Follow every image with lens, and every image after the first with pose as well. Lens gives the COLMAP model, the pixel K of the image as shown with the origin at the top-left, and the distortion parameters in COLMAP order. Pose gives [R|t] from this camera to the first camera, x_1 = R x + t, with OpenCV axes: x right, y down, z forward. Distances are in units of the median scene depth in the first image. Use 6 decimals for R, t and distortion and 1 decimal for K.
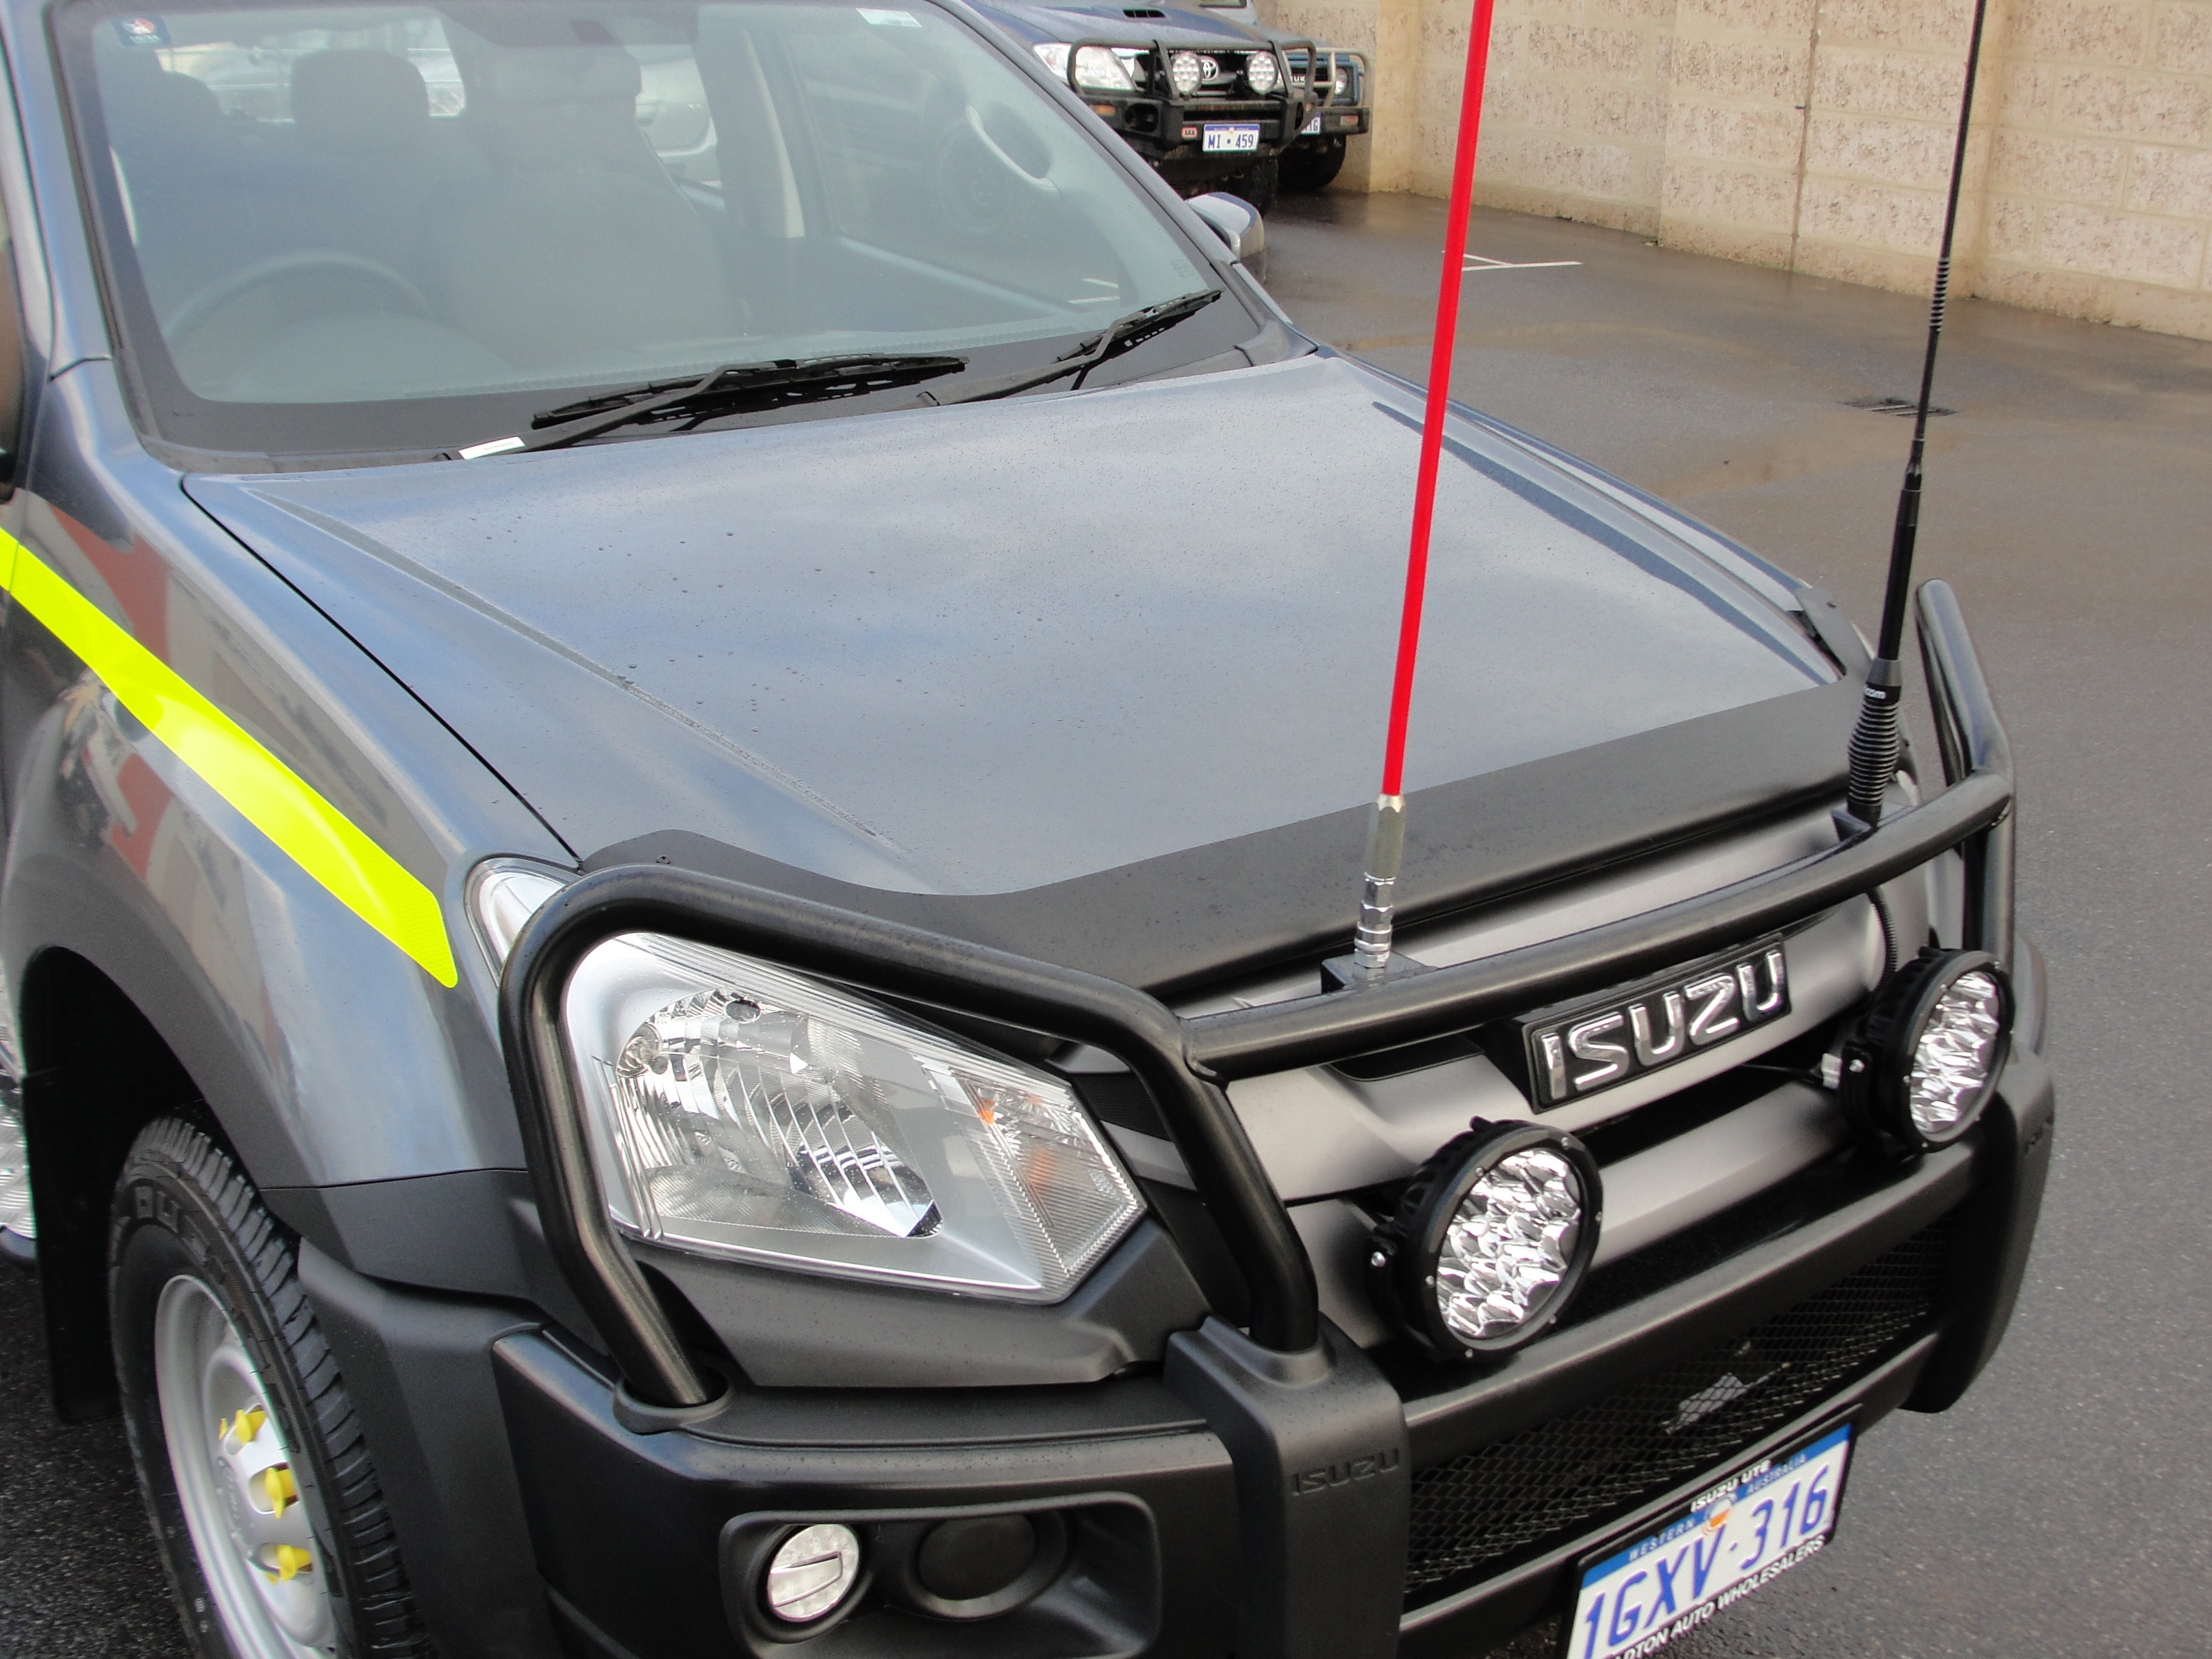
lens RADIAL K [[2608.2, 0, 1106.0], [0, 2608.2, 829.5], [0, 0, 1]] dist [-0.196708, 0.246758]
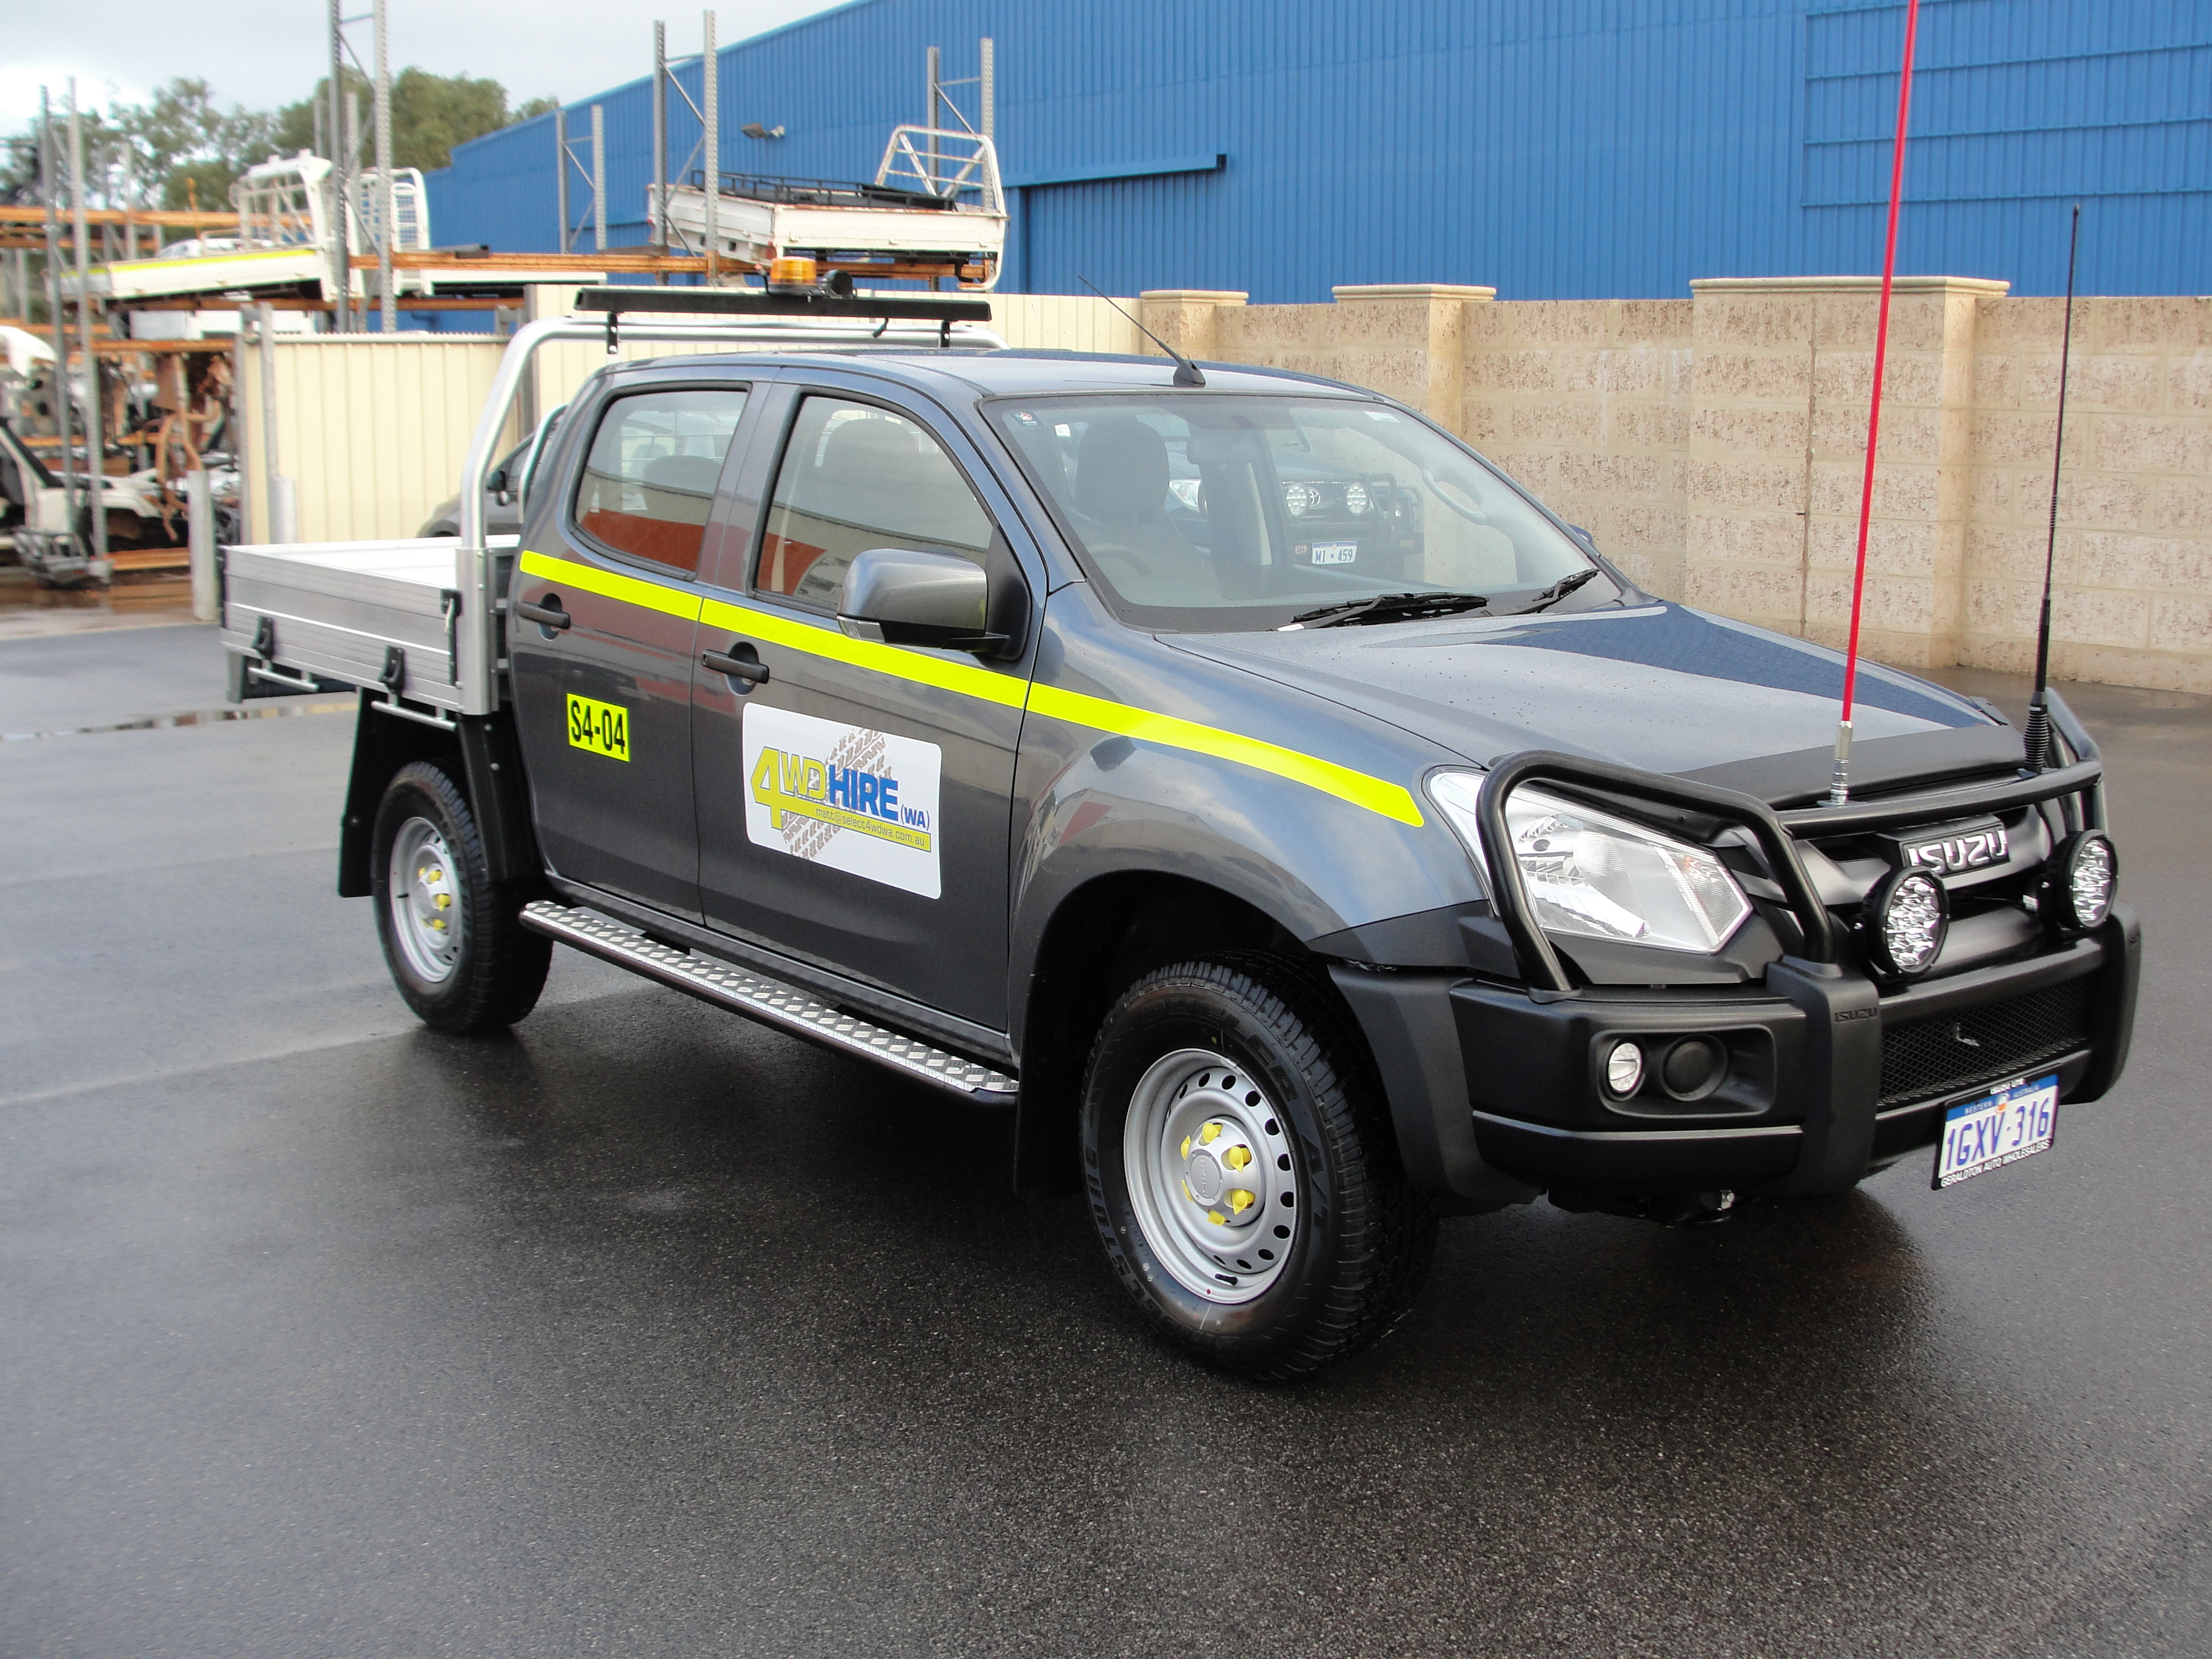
lens RADIAL K [[2608.2, 0, 1106.0], [0, 2608.2, 829.5], [0, 0, 1]] dist [-0.196708, 0.246758]
pose [[0.999460, -0.029760, 0.013896, -0.077212], [0.031707, 0.984615, -0.171834, 0.060345], [-0.008569, 0.172182, 0.985028, -0.159851]]
